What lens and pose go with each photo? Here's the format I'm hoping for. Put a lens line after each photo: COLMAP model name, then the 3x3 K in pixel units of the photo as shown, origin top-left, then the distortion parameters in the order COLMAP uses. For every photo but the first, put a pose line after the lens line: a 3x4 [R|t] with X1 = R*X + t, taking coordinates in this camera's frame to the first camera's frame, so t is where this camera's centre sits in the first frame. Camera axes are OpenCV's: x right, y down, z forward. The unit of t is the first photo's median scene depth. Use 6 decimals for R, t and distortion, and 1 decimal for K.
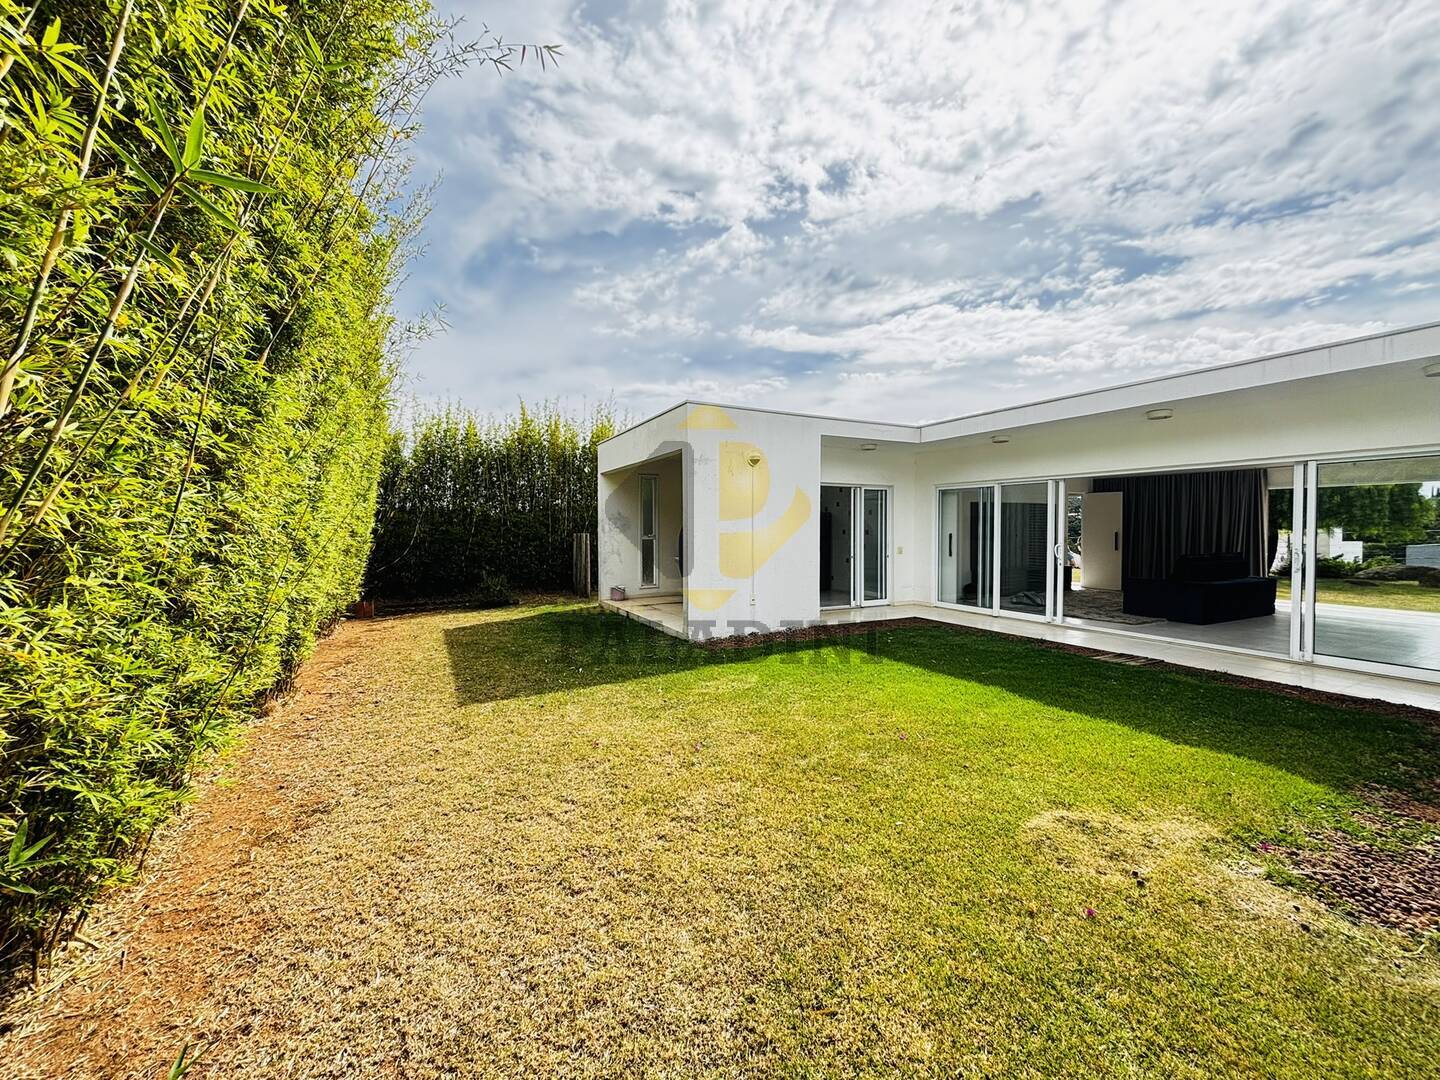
lens RADIAL K [[583.5, 0, 716.8], [0, 583.5, 539.7], [0, 0, 1]] dist [-0.000881, 0.000129]
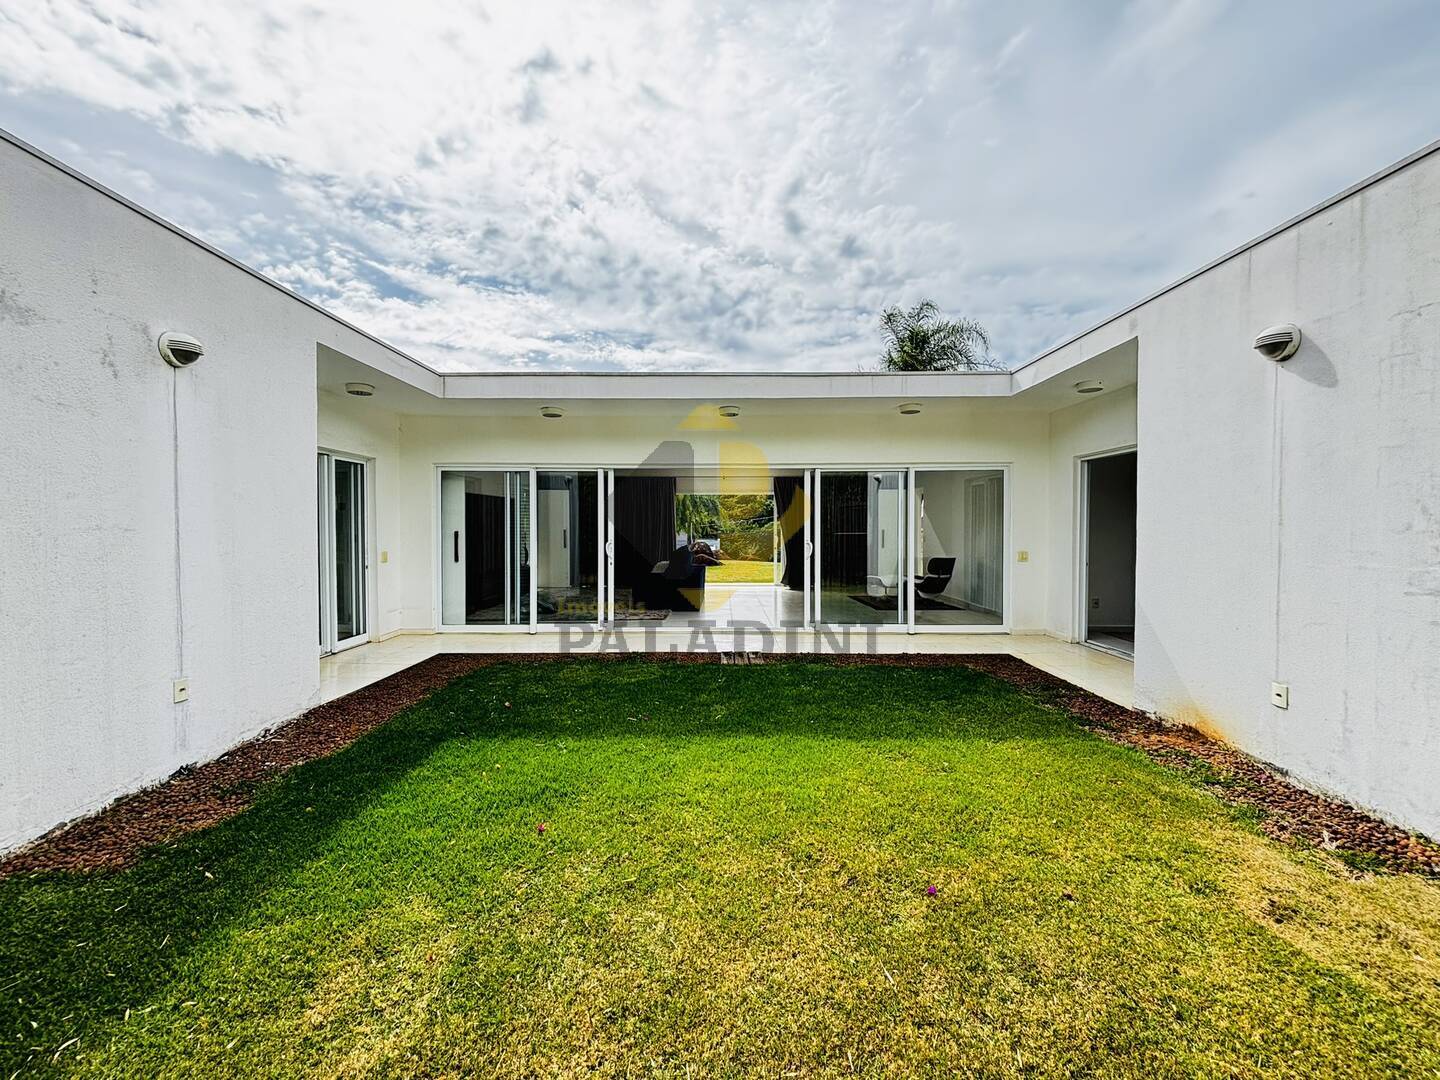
lens RADIAL K [[583.5, 0, 716.8], [0, 583.5, 539.7], [0, 0, 1]] dist [-0.000881, 0.000129]
pose [[0.459531, -0.026698, 0.887760, -0.143600], [0.021215, 0.999593, 0.019080, -0.008494], [-0.887908, 0.010066, 0.459911, 0.503078]]
